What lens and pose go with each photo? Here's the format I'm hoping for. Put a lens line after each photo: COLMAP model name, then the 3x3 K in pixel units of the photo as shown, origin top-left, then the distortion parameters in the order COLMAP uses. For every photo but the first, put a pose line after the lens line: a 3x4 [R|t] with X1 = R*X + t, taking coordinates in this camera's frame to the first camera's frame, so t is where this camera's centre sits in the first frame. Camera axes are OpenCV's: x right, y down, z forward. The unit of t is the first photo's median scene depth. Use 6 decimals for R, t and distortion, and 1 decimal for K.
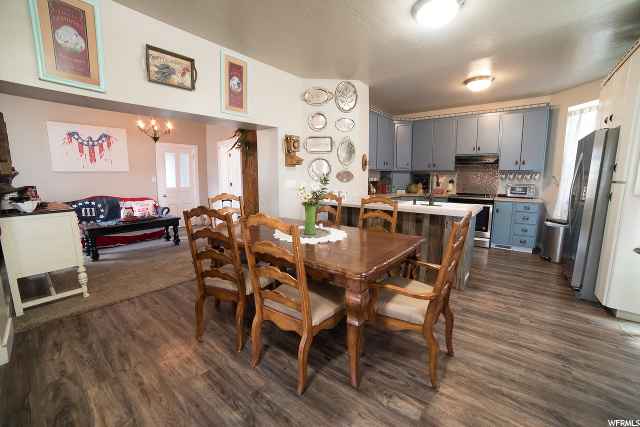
lens RADIAL K [[263.3, 0, 319.4], [0, 263.3, 211.5], [0, 0, 1]] dist [-0.017931, 0.002047]
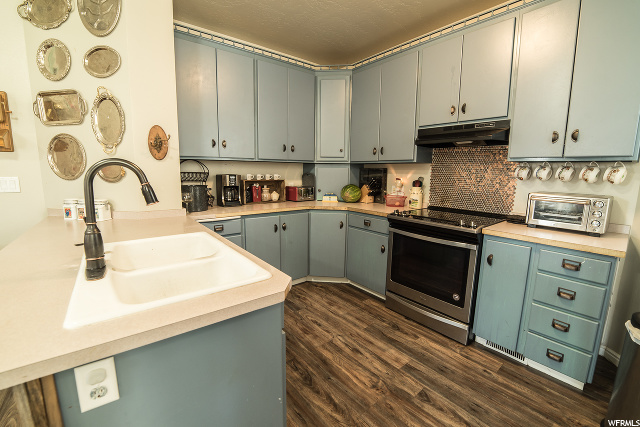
lens RADIAL K [[263.3, 0, 318.7], [0, 263.3, 212.4], [0, 0, 1]] dist [-0.017931, 0.002047]
pose [[0.968431, 0.045138, -0.245160, 0.568035], [-0.040552, 0.998896, 0.023725, -0.080325], [0.245961, -0.013034, 0.969192, 0.601158]]
